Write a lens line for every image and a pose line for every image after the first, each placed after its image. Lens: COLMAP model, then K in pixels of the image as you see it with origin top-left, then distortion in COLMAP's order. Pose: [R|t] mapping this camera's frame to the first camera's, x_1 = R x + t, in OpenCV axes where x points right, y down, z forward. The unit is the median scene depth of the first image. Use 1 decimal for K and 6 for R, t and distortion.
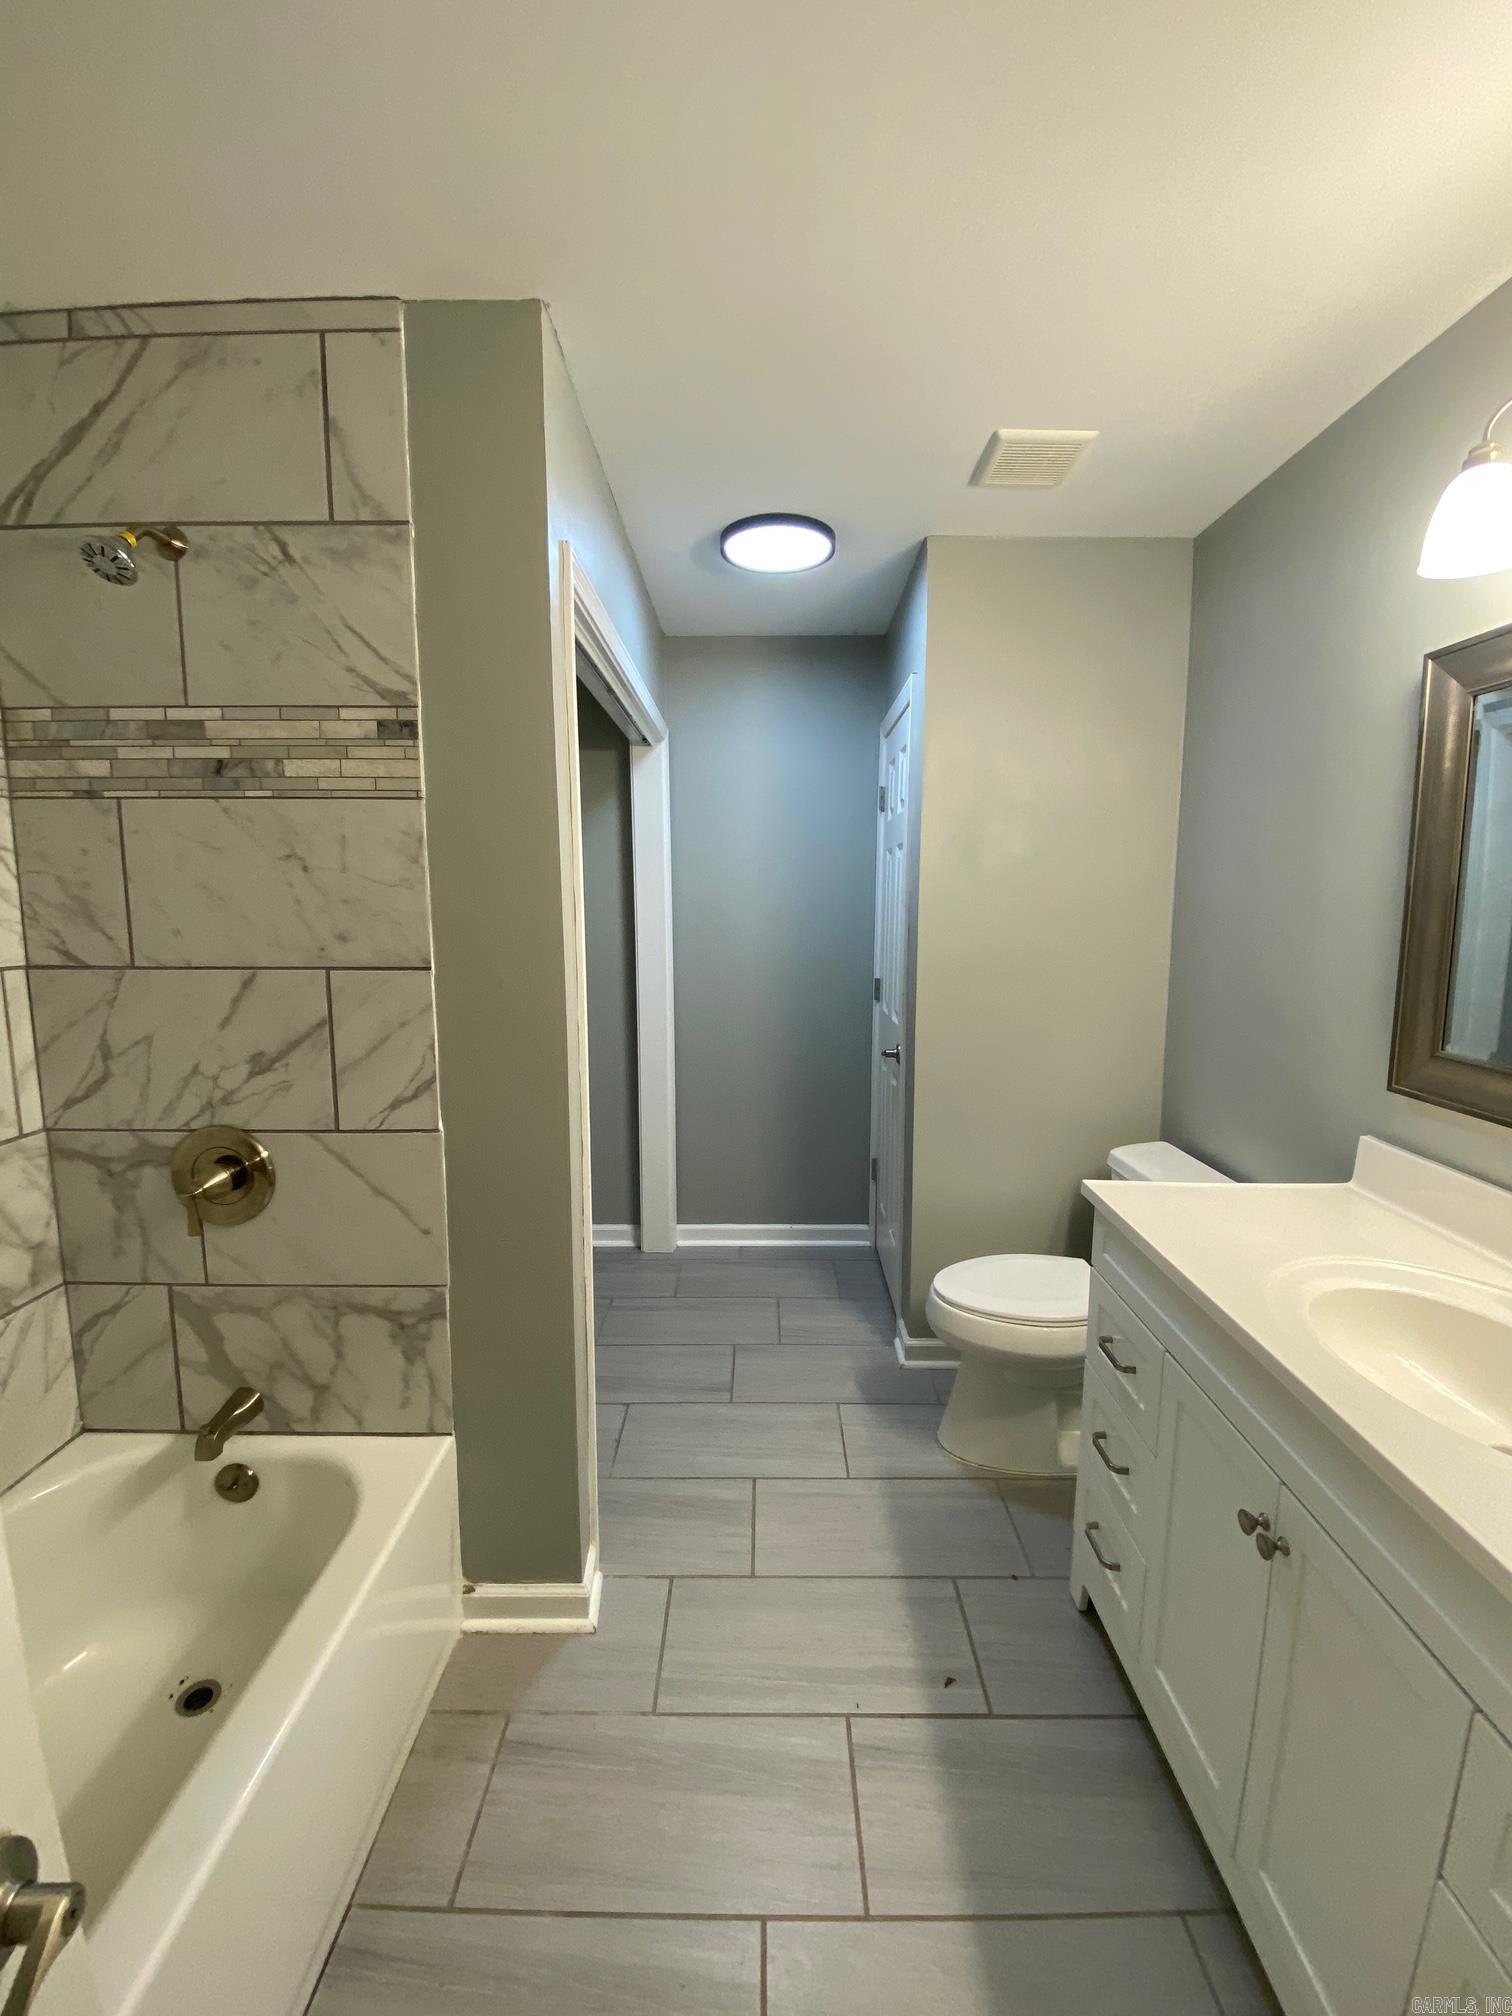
lens RADIAL K [[809.8, 0, 752.3], [0, 809.8, 1011.1], [0, 0, 1]] dist [-0.018300, -0.002791]
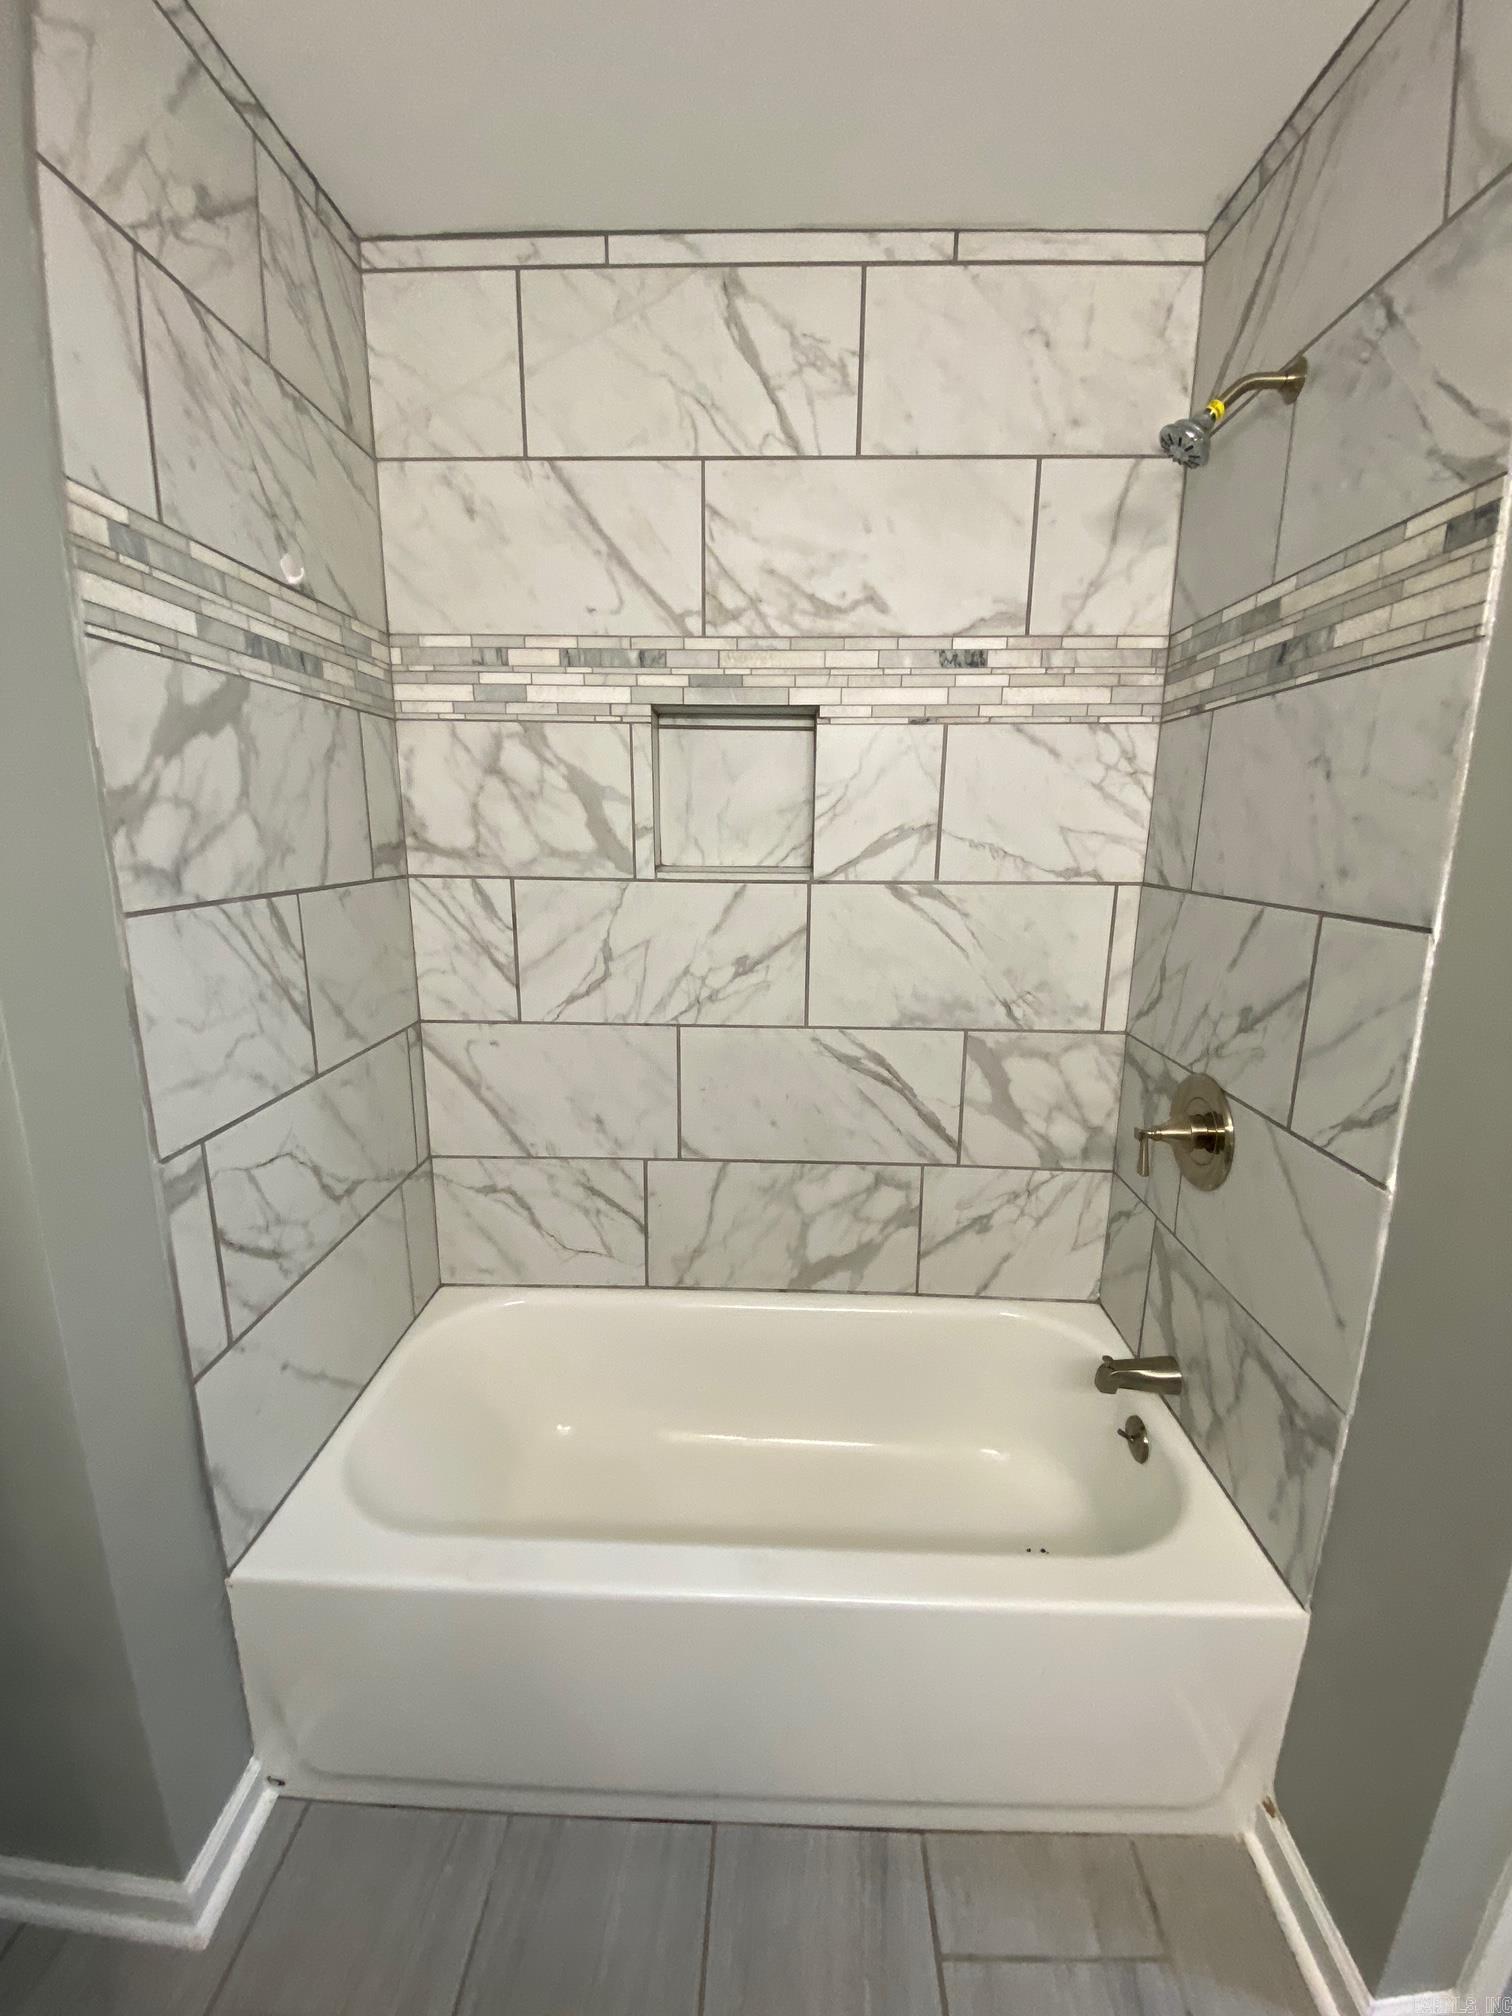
lens RADIAL K [[809.8, 0, 748.1], [0, 809.8, 1001.3], [0, 0, 1]] dist [-0.018300, -0.002791]
pose [[-0.044824, 0.206027, -0.977519, 0.217991], [-0.133229, 0.968529, 0.210242, -0.059285], [0.990071, 0.139657, -0.015965, 0.511531]]
